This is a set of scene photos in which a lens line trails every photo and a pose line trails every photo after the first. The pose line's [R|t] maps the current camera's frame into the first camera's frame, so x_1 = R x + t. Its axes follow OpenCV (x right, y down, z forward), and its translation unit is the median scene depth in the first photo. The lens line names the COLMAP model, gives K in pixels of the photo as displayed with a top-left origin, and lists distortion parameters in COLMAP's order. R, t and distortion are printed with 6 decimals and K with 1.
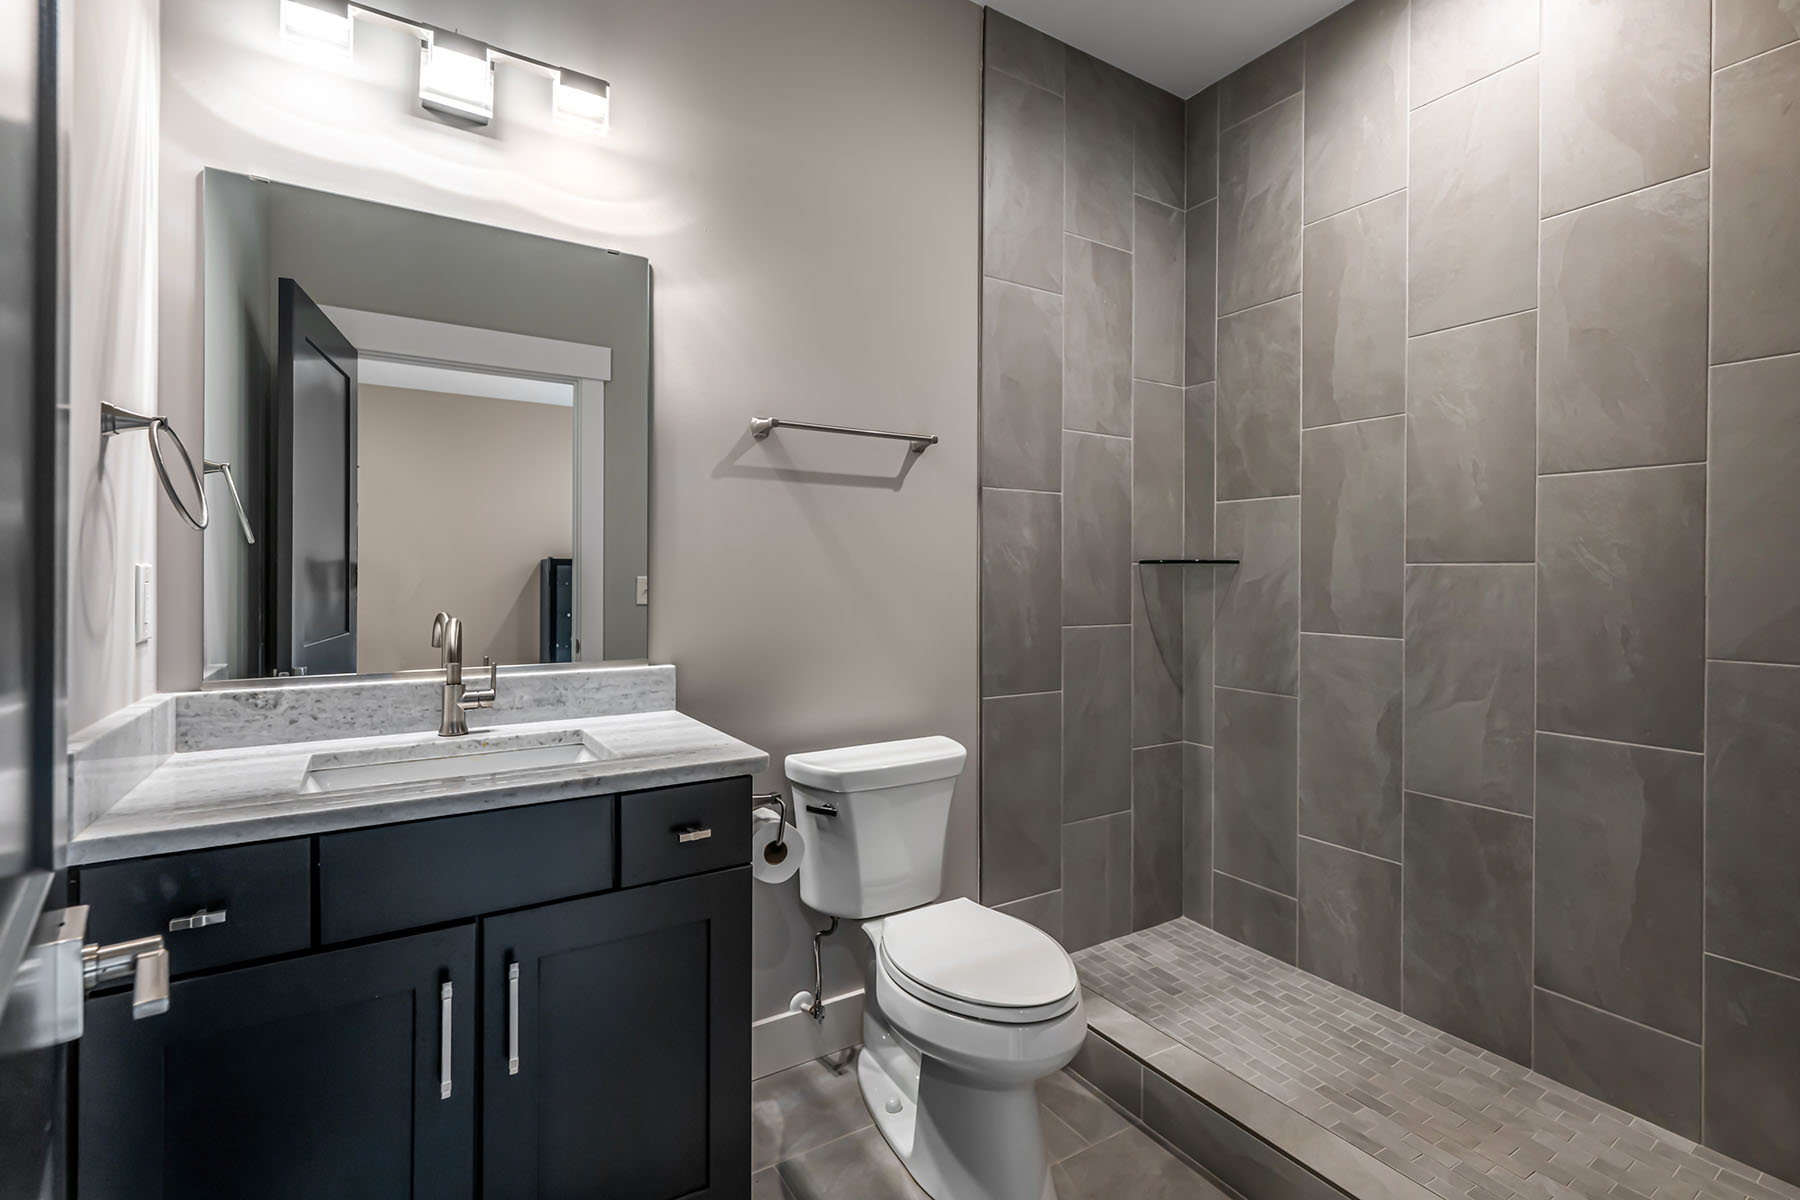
lens RADIAL K [[839.4, 0, 898.8], [0, 839.4, 590.0], [0, 0, 1]] dist [0.027701, 0.000295]
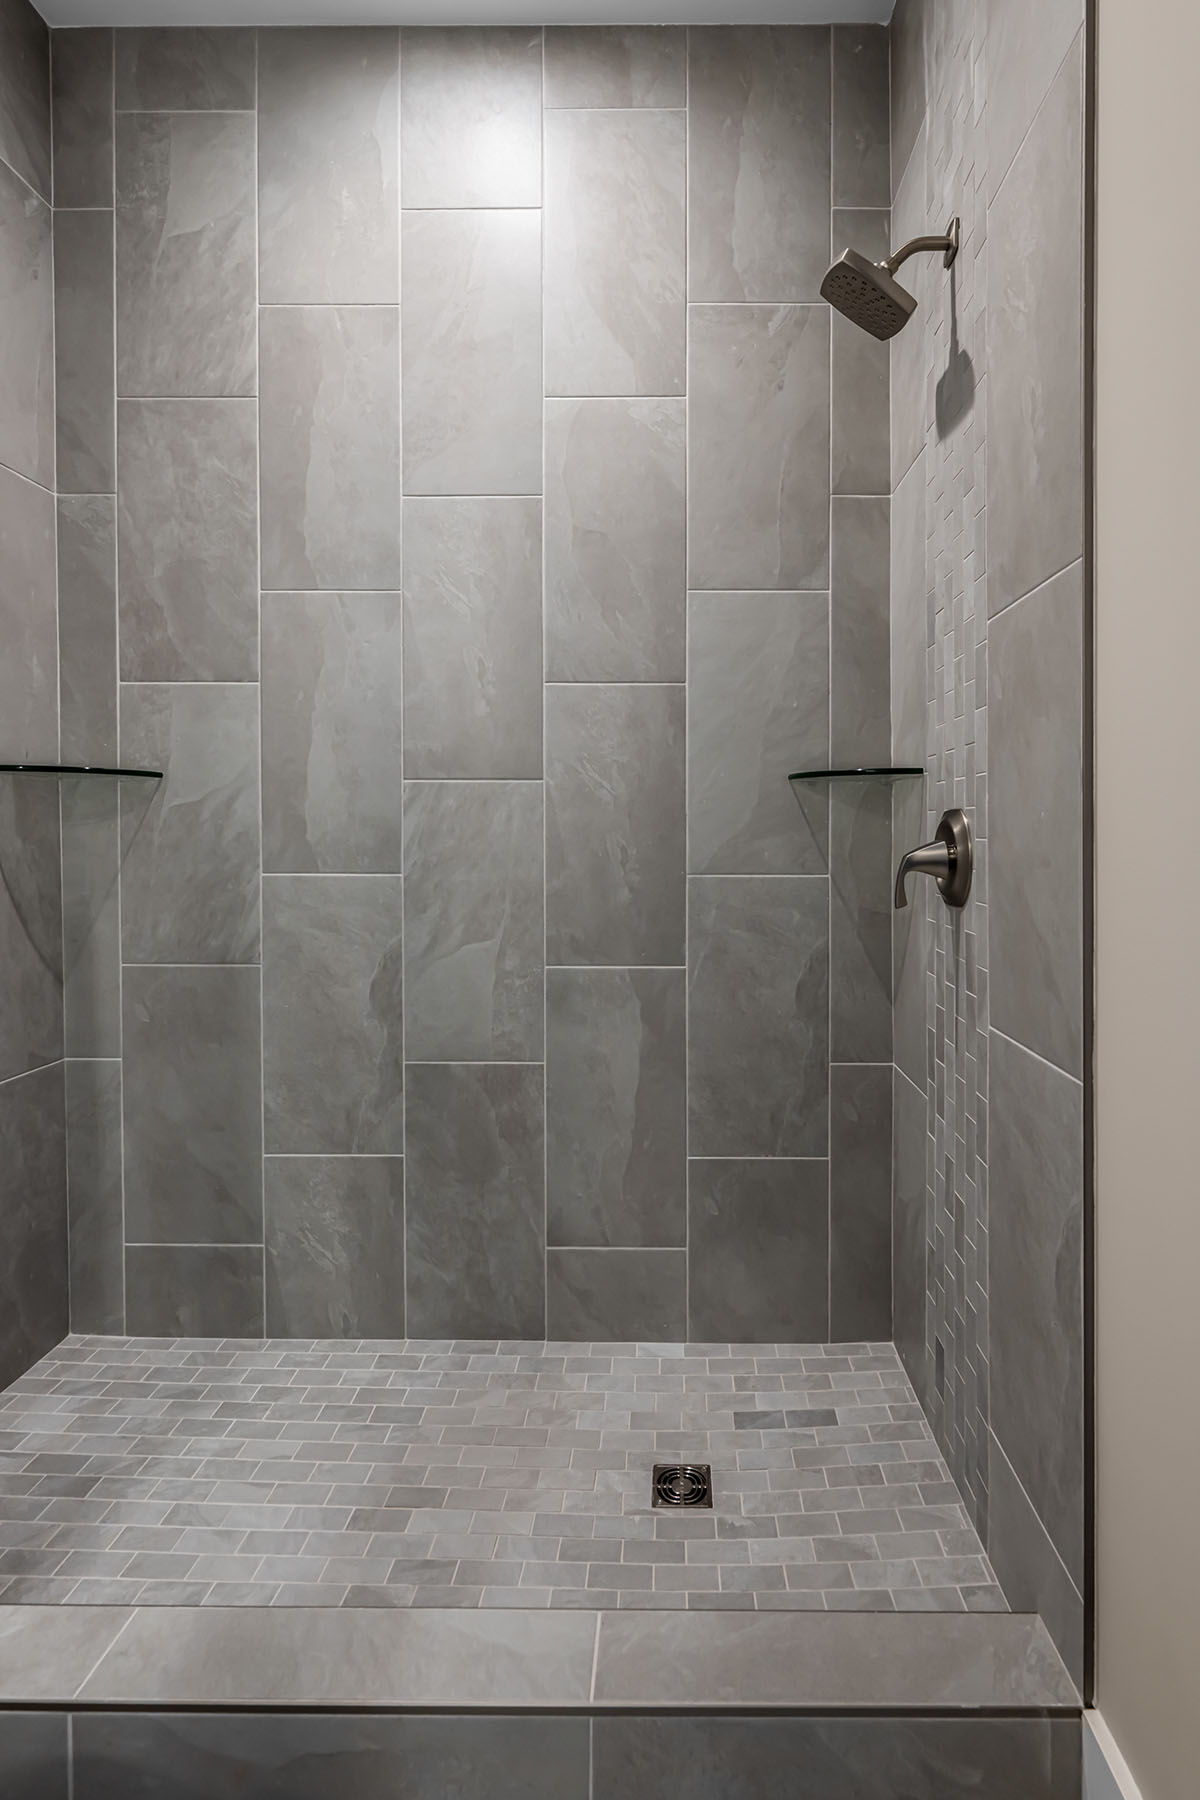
lens RADIAL K [[811.6, 0, 611.6], [0, 811.6, 859.9], [0, 0, 1]] dist [-0.003918, -0.000294]
pose [[0.518536, -0.016484, 0.854897, 0.045628], [0.012422, 0.999854, 0.011745, 0.038285], [-0.854966, 0.004529, 0.518665, 0.440665]]
